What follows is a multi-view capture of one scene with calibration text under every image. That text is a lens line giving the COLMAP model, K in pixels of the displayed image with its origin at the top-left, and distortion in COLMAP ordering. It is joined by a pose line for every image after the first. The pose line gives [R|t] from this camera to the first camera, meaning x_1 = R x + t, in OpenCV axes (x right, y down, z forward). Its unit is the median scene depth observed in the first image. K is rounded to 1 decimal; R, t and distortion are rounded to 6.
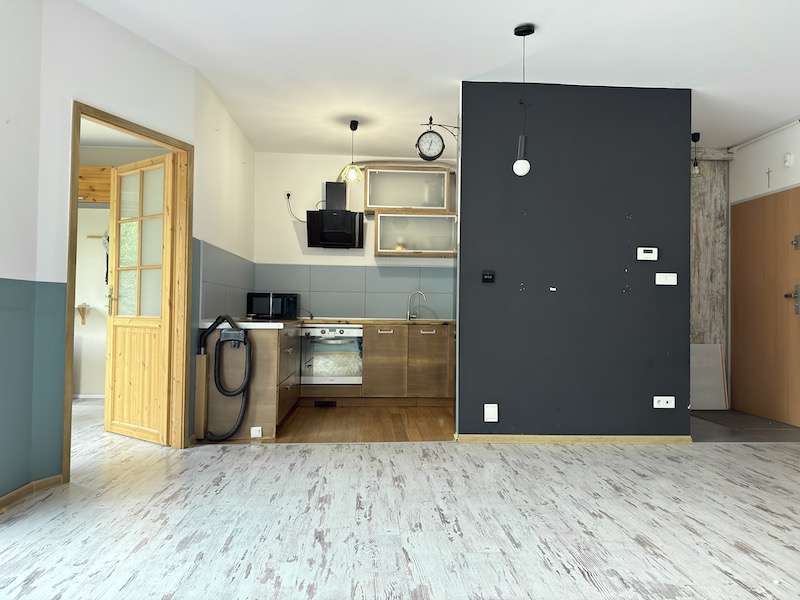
lens RADIAL K [[566.3, 0, 400.4], [0, 566.3, 294.9], [0, 0, 1]] dist [0.029614, -0.025999]
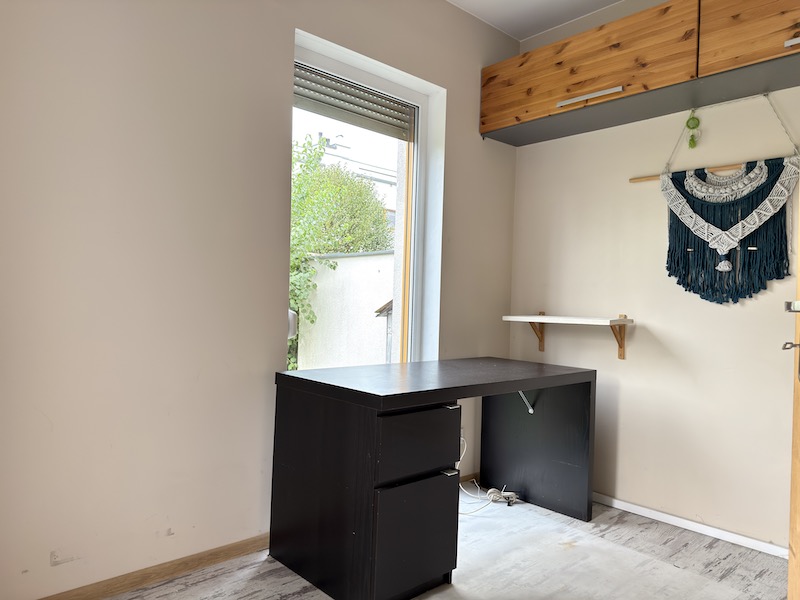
lens RADIAL K [[566.3, 0, 400.6], [0, 566.3, 300.1], [0, 0, 1]] dist [0.029614, -0.025999]
pose [[0.628713, 0.002073, -0.777634, -0.297594], [-0.003987, 0.999992, -0.000557, 0.002925], [0.777627, 0.003450, 0.628716, 0.548243]]
